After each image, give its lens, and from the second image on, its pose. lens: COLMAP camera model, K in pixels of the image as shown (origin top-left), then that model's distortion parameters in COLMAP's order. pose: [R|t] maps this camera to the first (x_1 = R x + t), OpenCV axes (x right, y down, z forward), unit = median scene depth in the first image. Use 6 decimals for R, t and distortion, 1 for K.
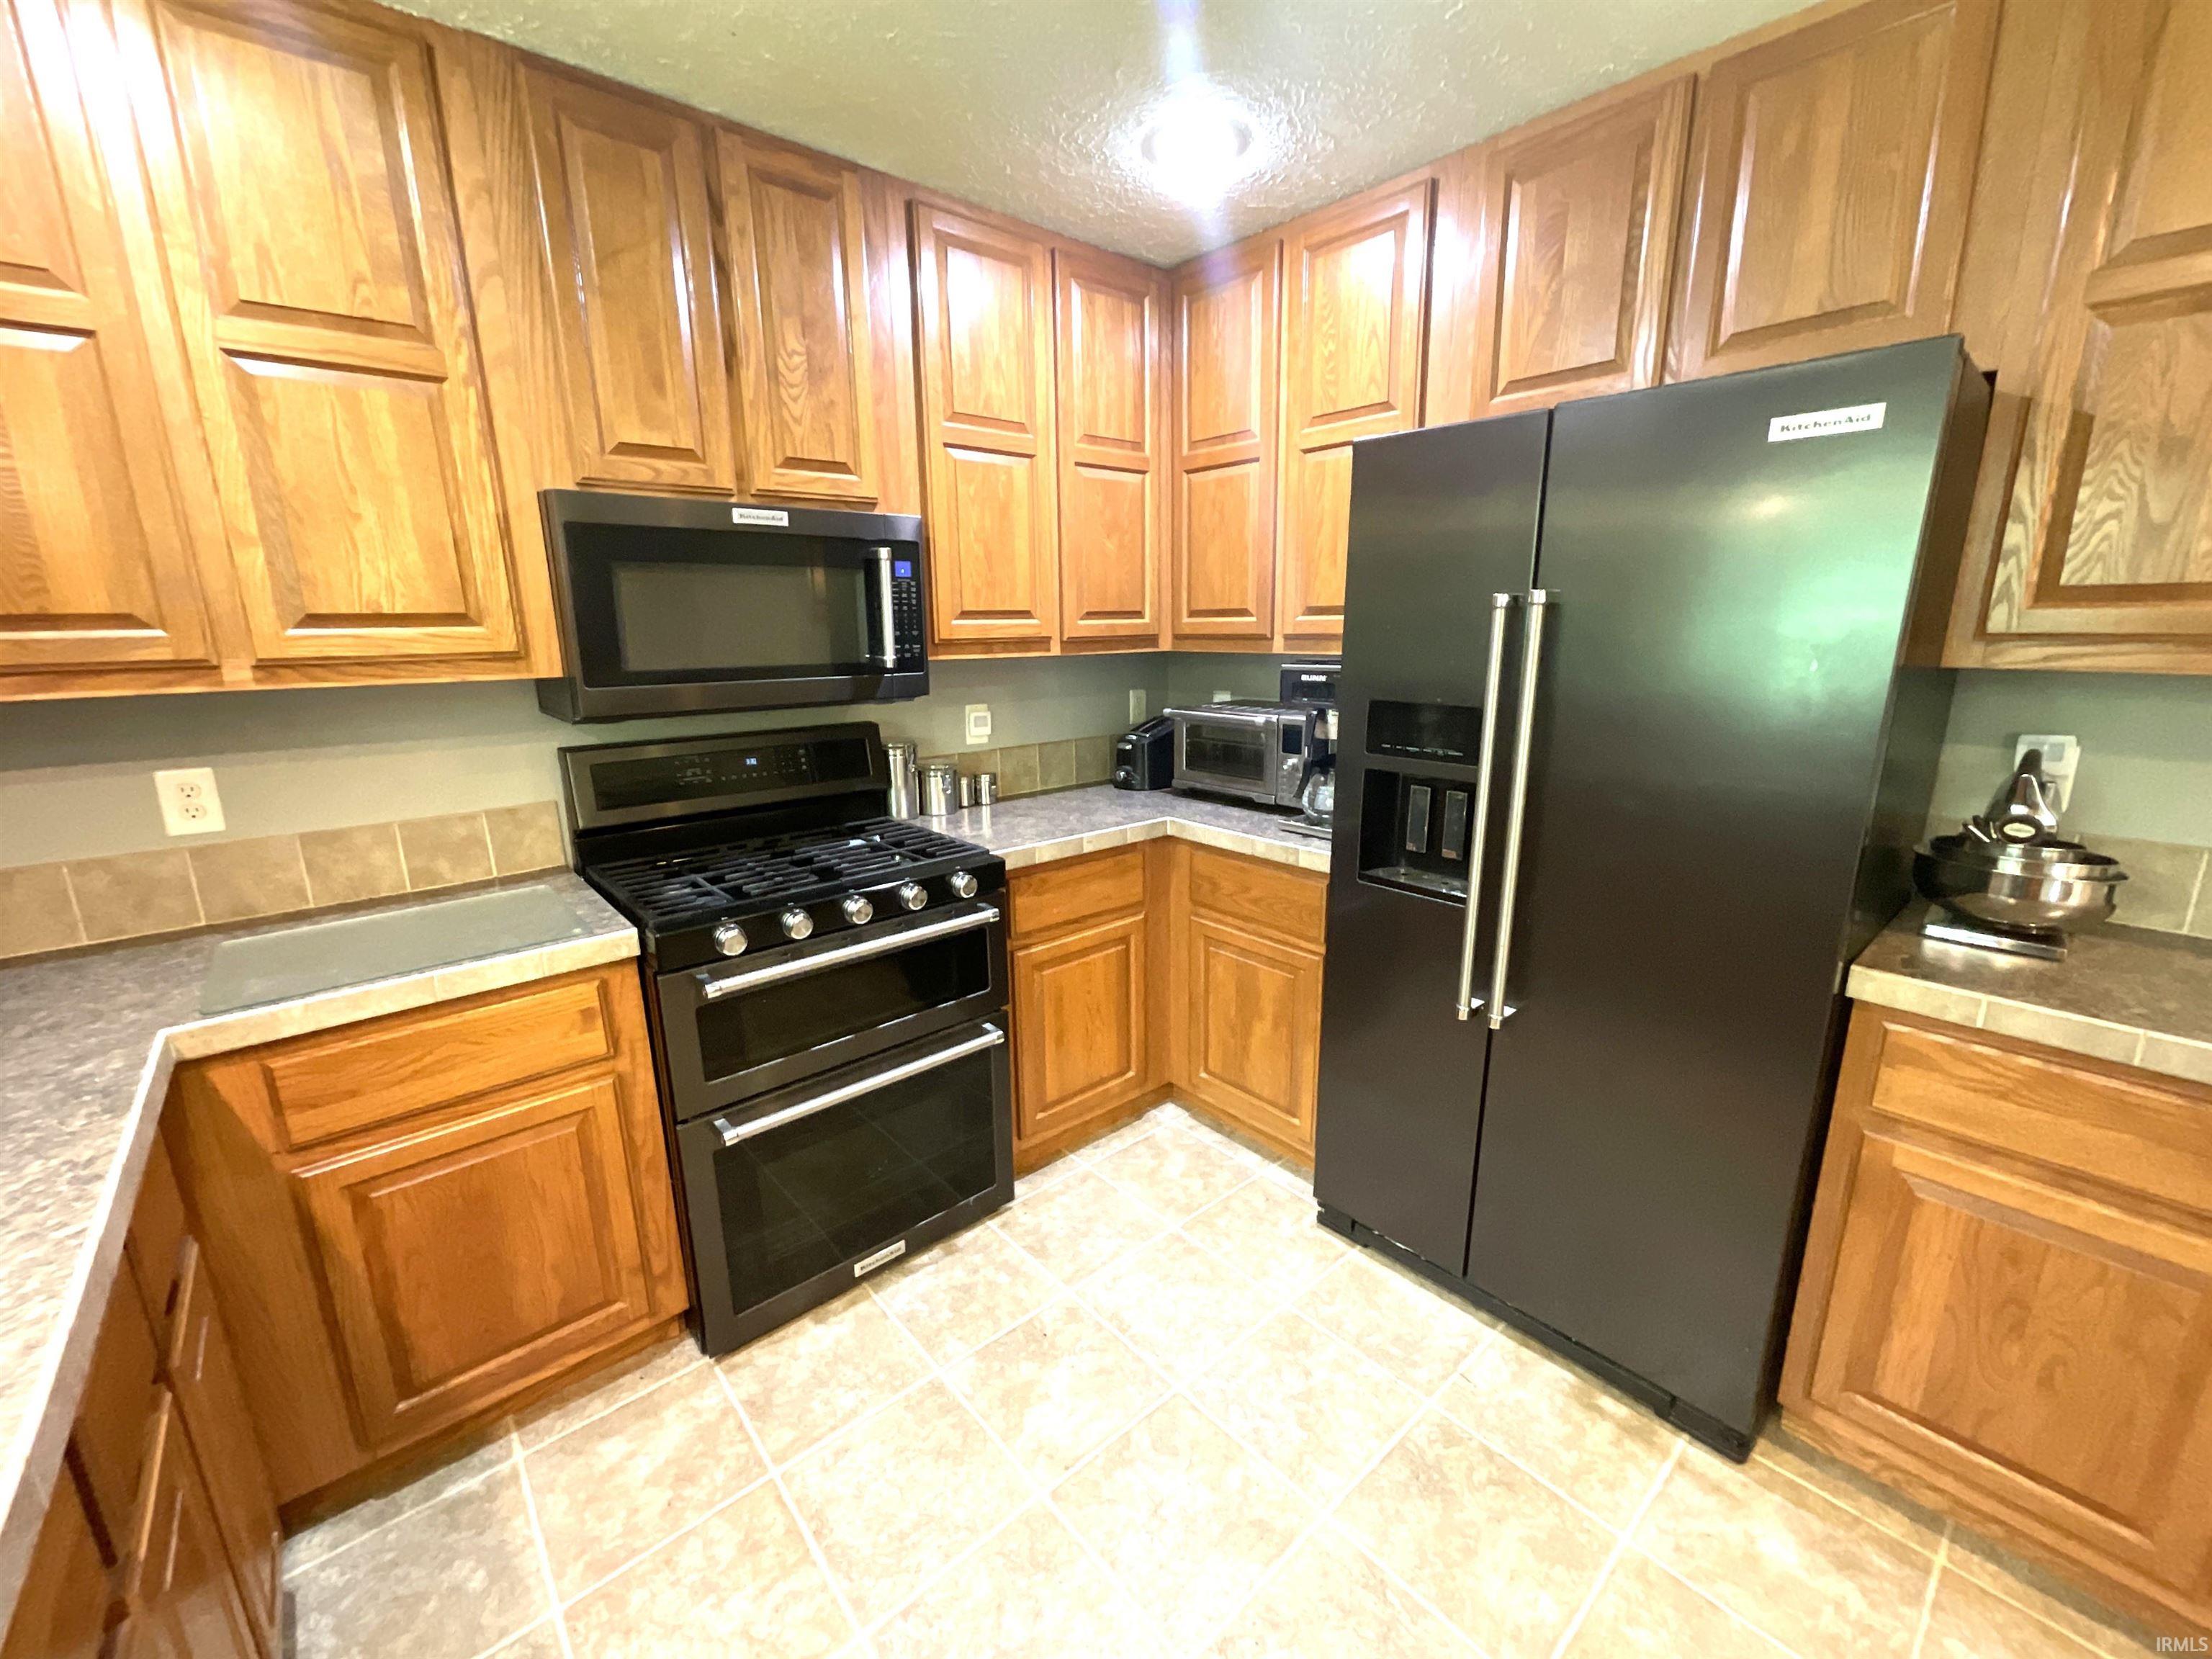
lens RADIAL K [[905.8, 0, 1105.6], [0, 905.8, 829.7], [0, 0, 1]] dist [-0.002307, 0.000207]
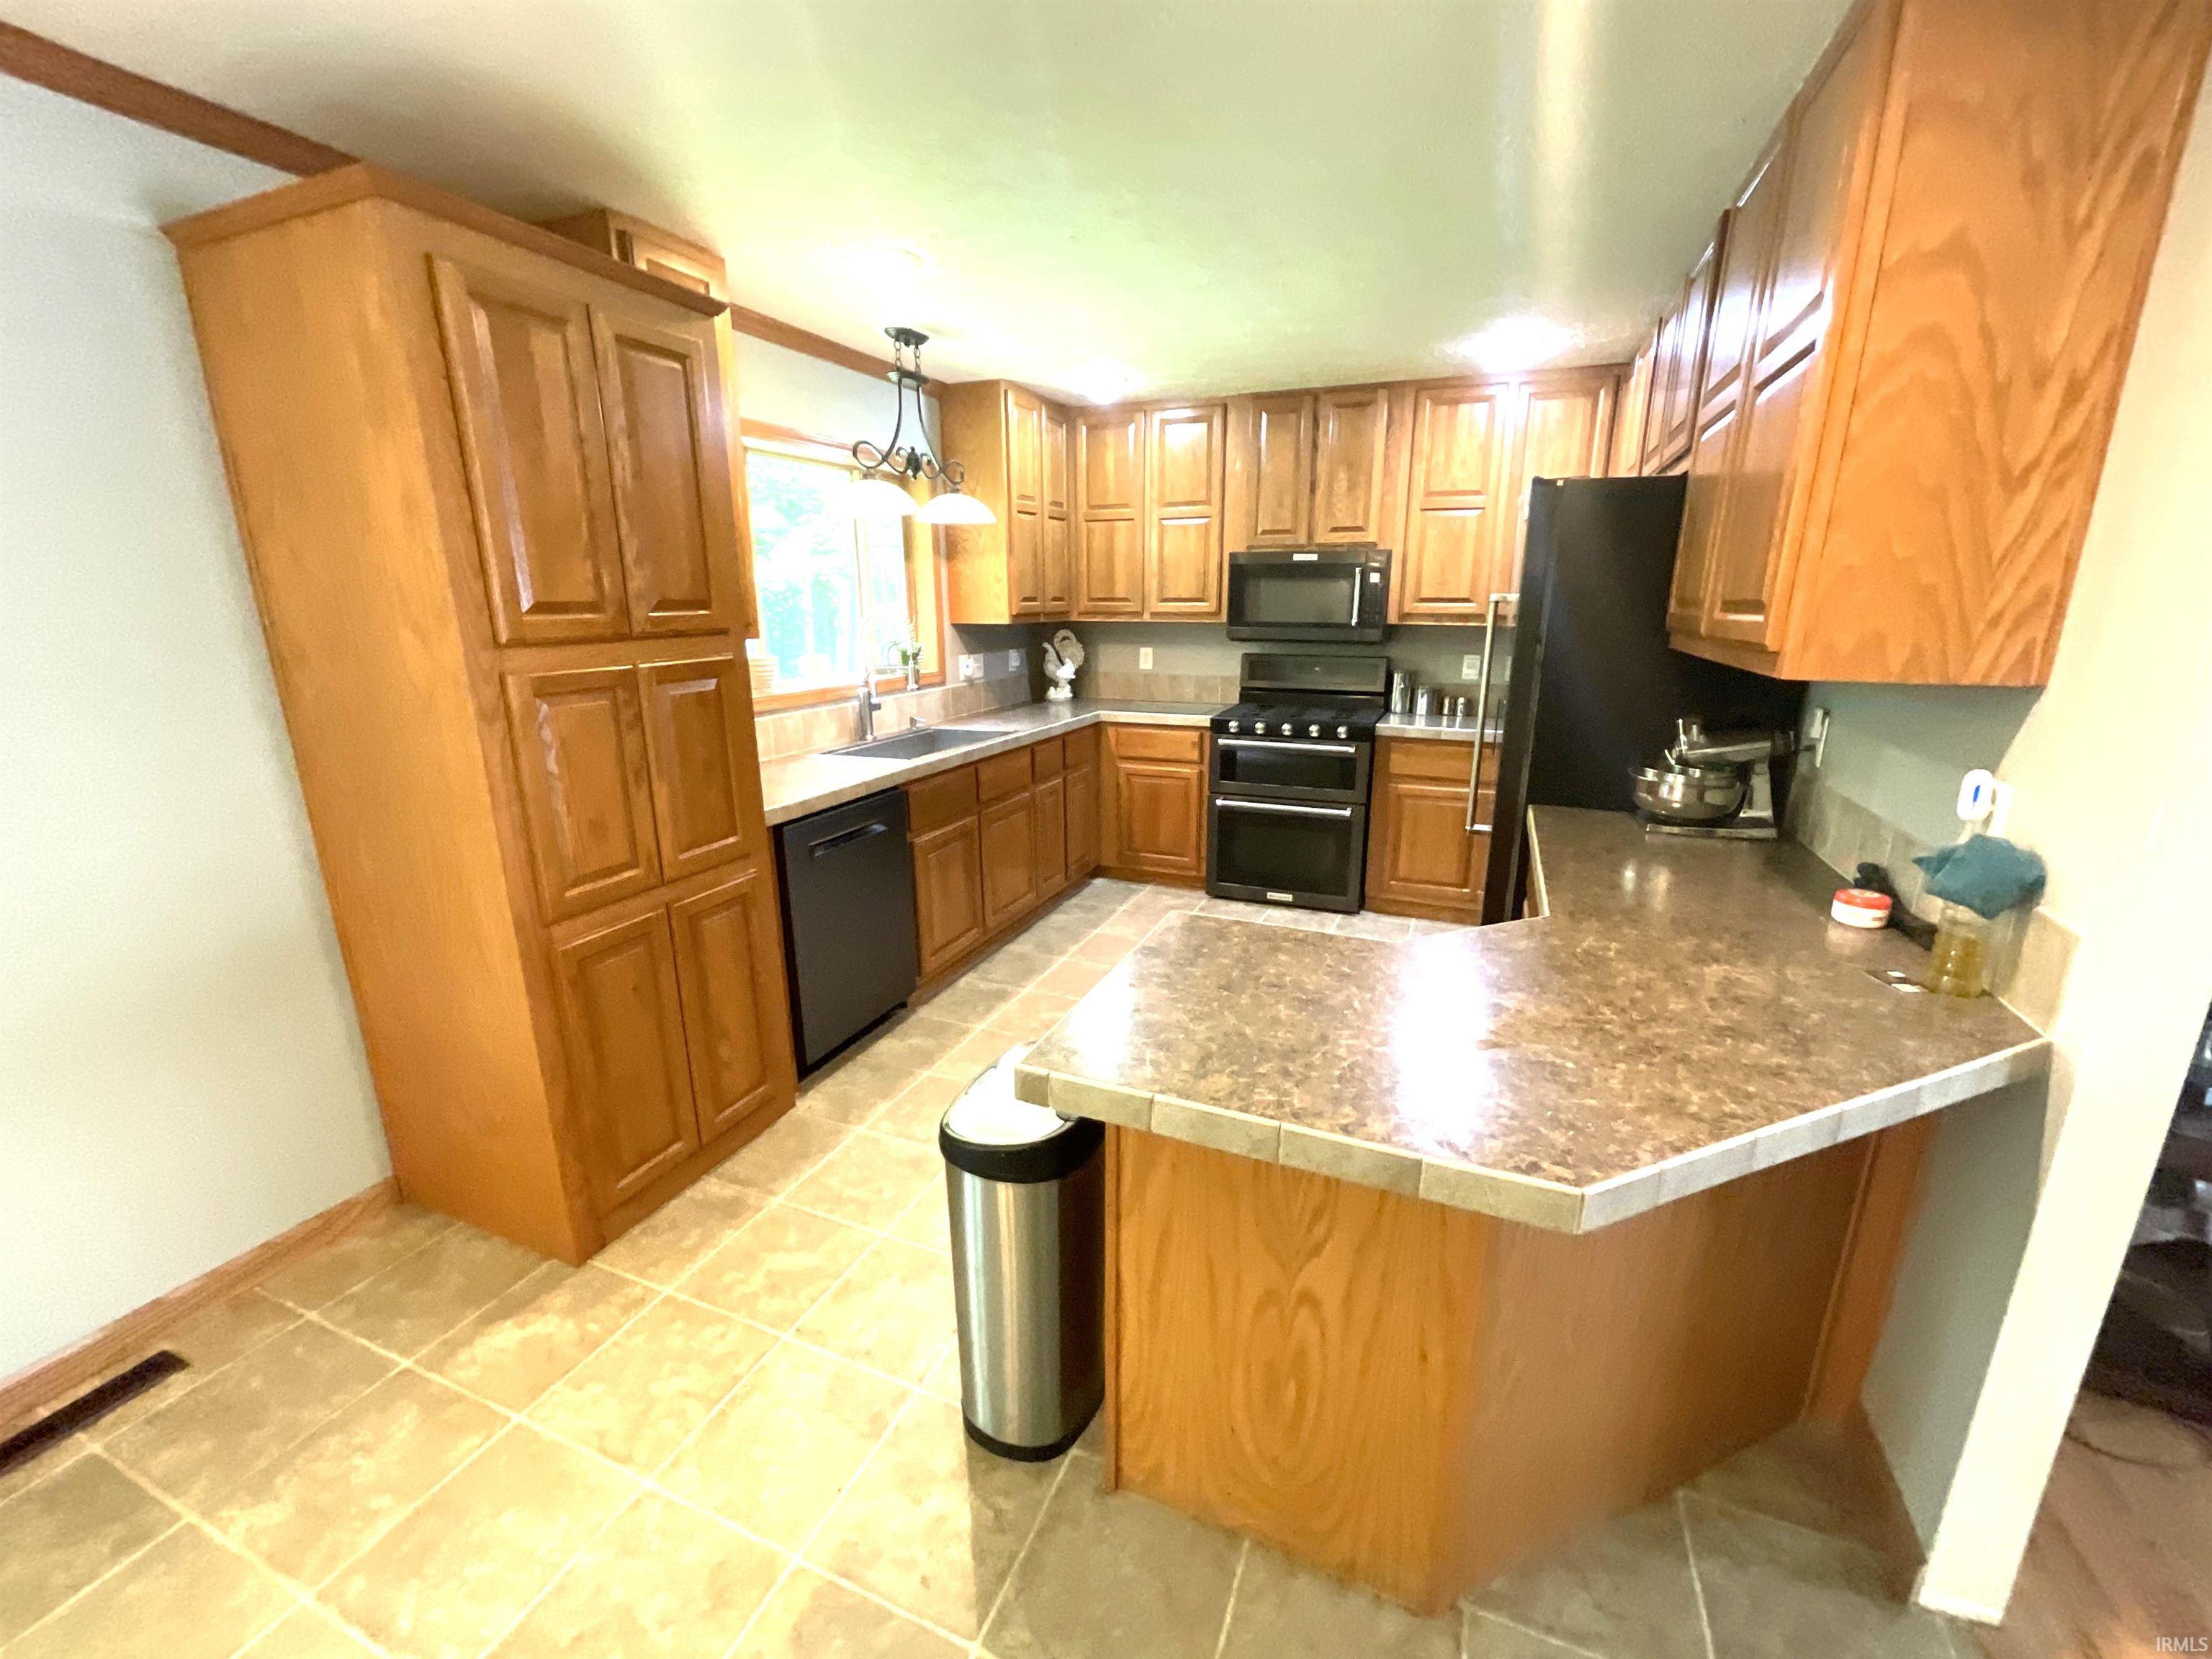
lens RADIAL K [[905.8, 0, 1096.0], [0, 905.8, 835.4], [0, 0, 1]] dist [-0.002307, 0.000207]
pose [[0.427464, 0.243216, -0.870701, 1.721198], [-0.209159, 0.963606, 0.166482, 0.072076], [0.879504, 0.110950, 0.462777, -0.503440]]
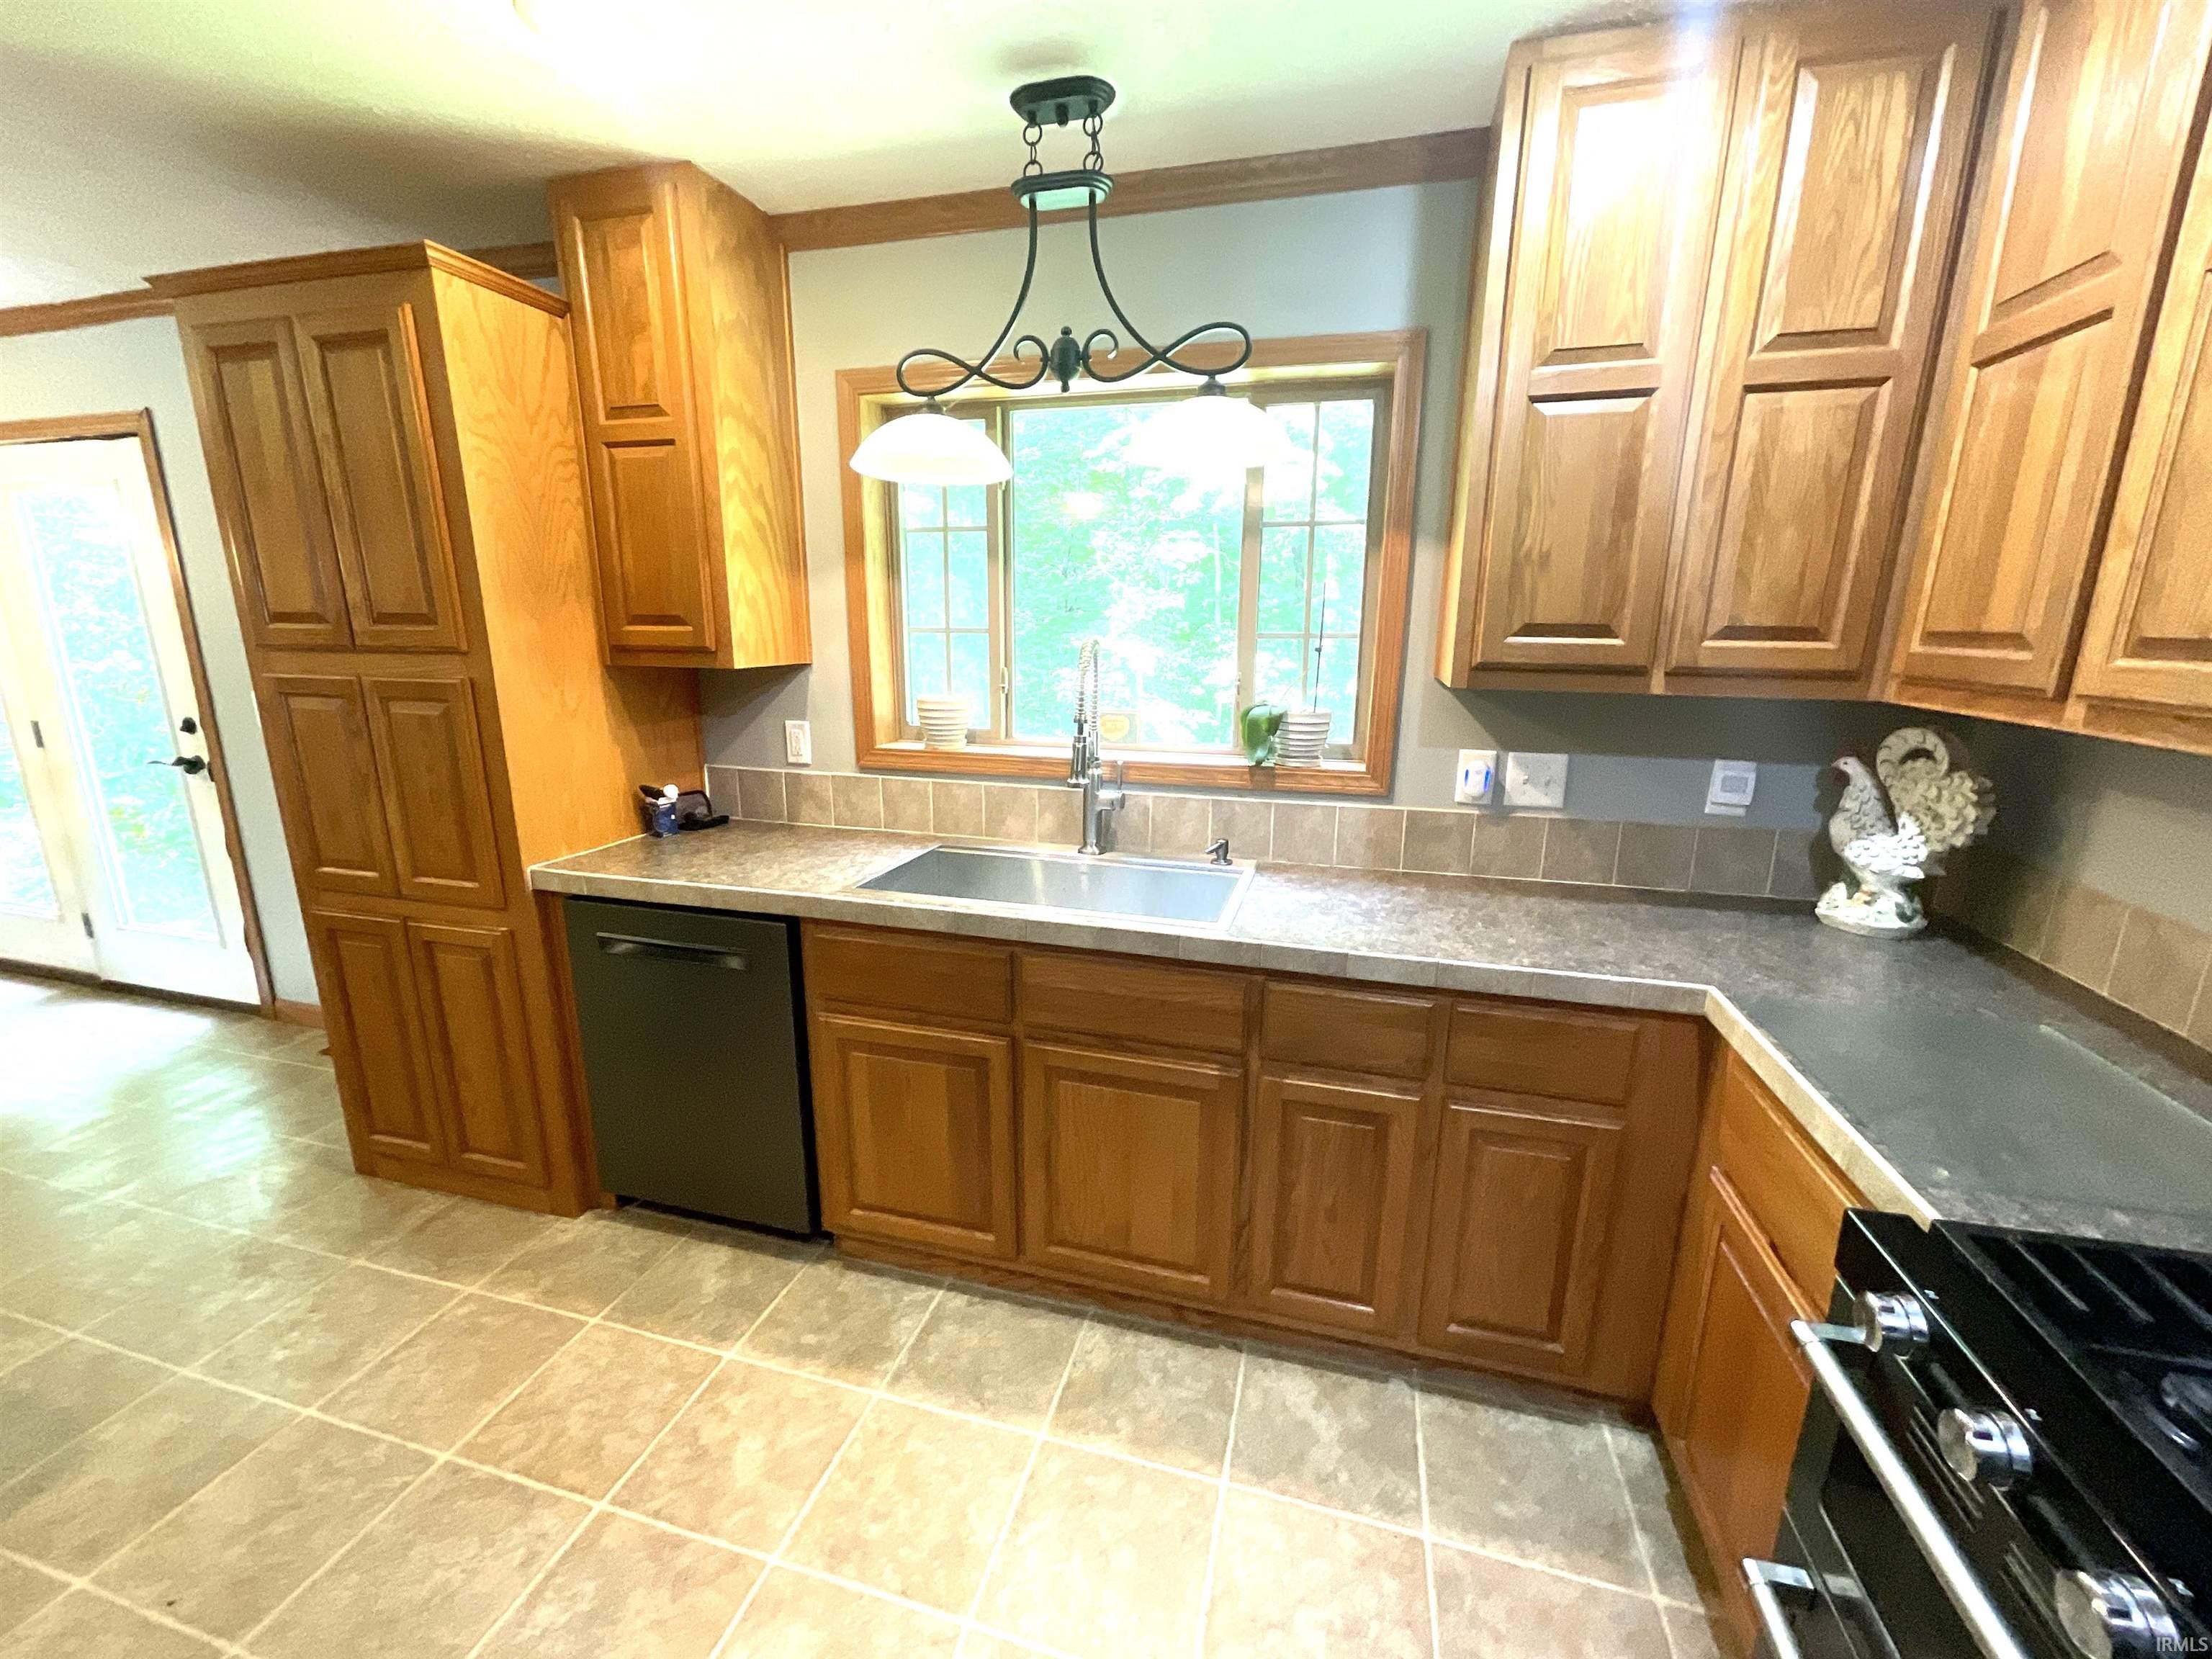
lens RADIAL K [[905.8, 0, 1103.8], [0, 905.8, 832.8], [0, 0, 1]] dist [-0.002307, 0.000207]
pose [[-0.838852, 0.132941, -0.527877, 0.156700], [-0.122039, 0.899110, 0.420366, -0.263093], [0.530504, 0.417046, -0.737996, 1.014665]]
